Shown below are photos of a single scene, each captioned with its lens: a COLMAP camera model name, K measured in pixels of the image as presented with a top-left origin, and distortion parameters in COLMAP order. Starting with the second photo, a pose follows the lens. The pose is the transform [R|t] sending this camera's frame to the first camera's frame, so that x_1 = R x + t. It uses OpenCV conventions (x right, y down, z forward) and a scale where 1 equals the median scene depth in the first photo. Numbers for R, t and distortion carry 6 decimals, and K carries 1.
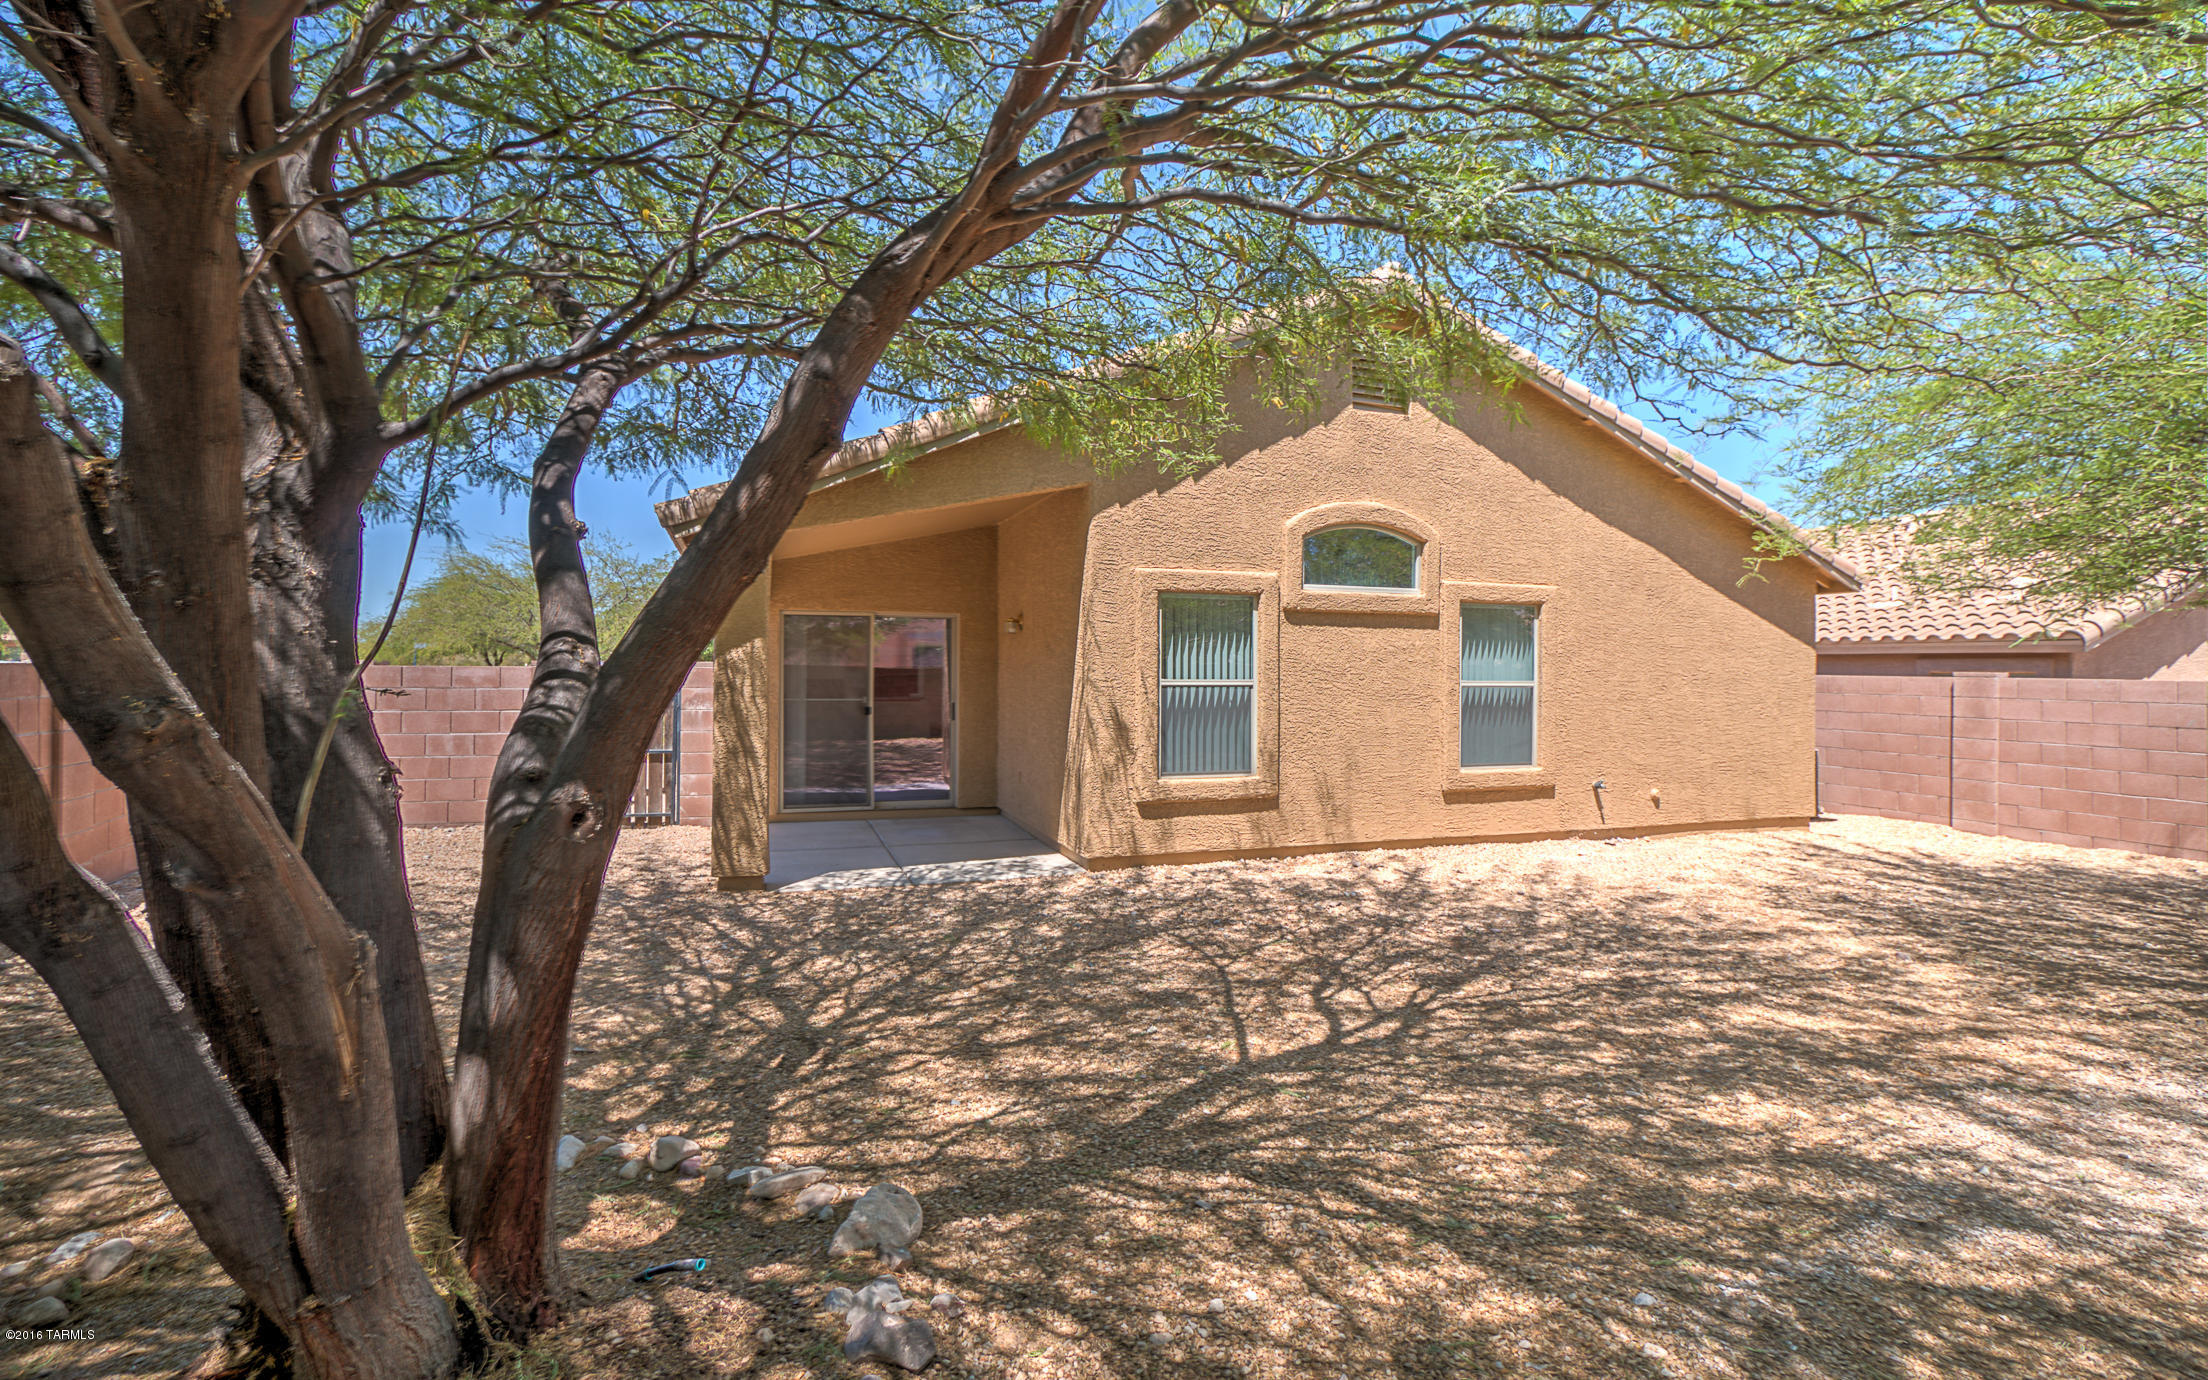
lens RADIAL K [[987.8, 0, 1112.9], [0, 987.8, 686.0], [0, 0, 1]] dist [-0.017637, 0.001307]
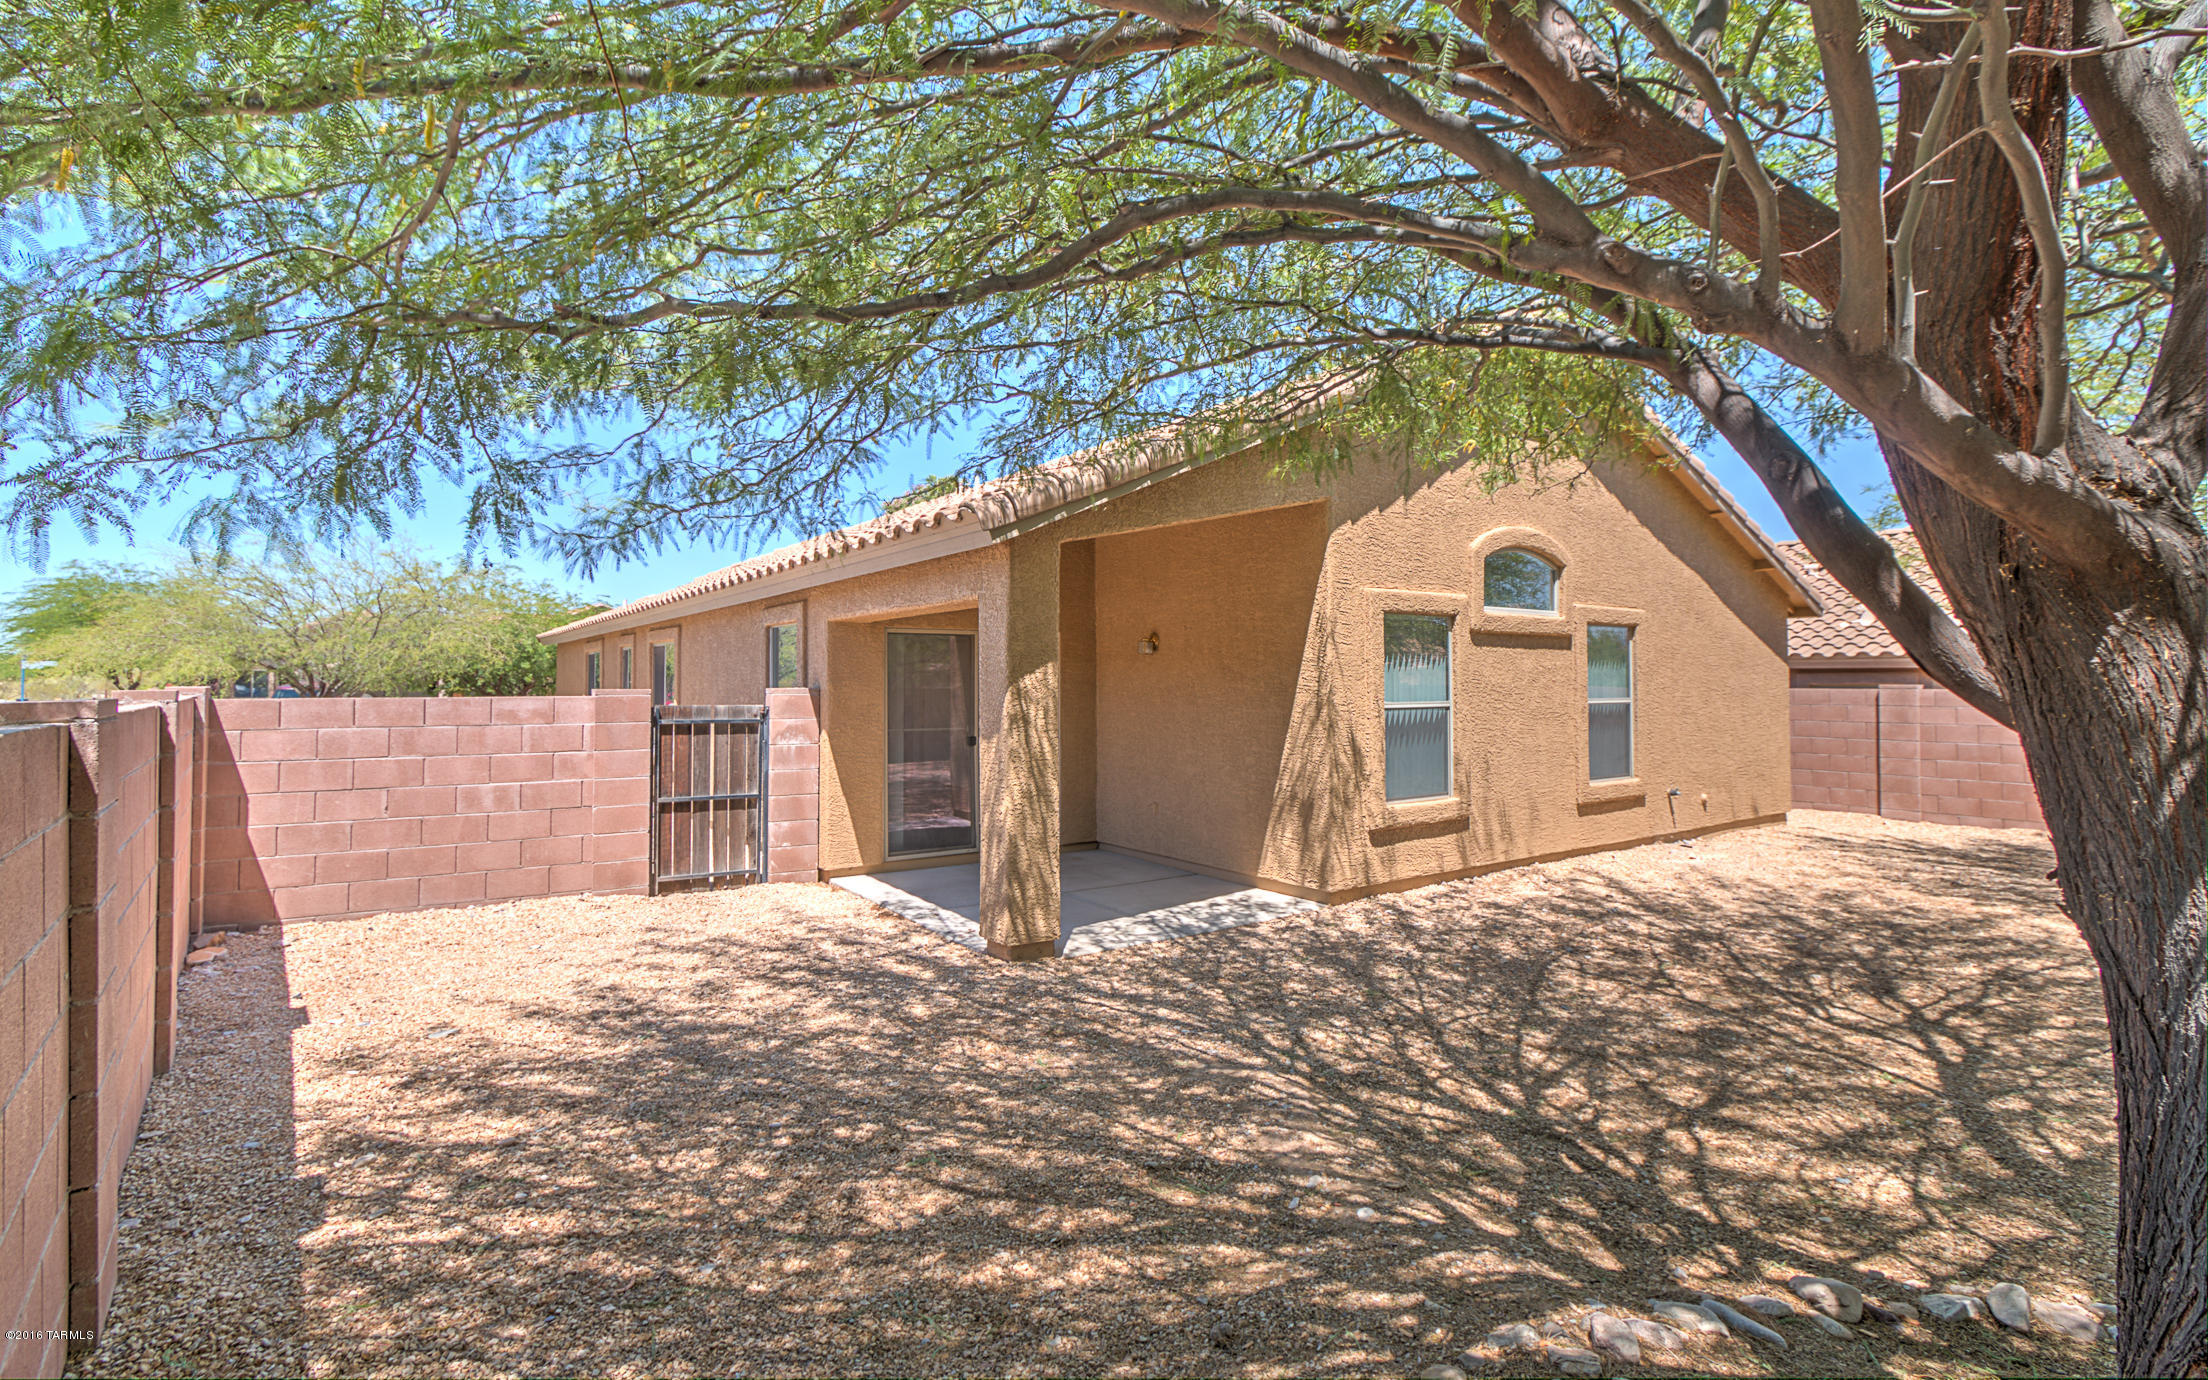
lens RADIAL K [[987.8, 0, 1094.9], [0, 987.8, 672.9], [0, 0, 1]] dist [-0.017637, 0.001307]
pose [[0.965067, -0.007488, 0.261897, -0.467426], [0.014884, 0.999544, -0.026269, -0.013520], [-0.261581, 0.029250, 0.964738, 0.133092]]
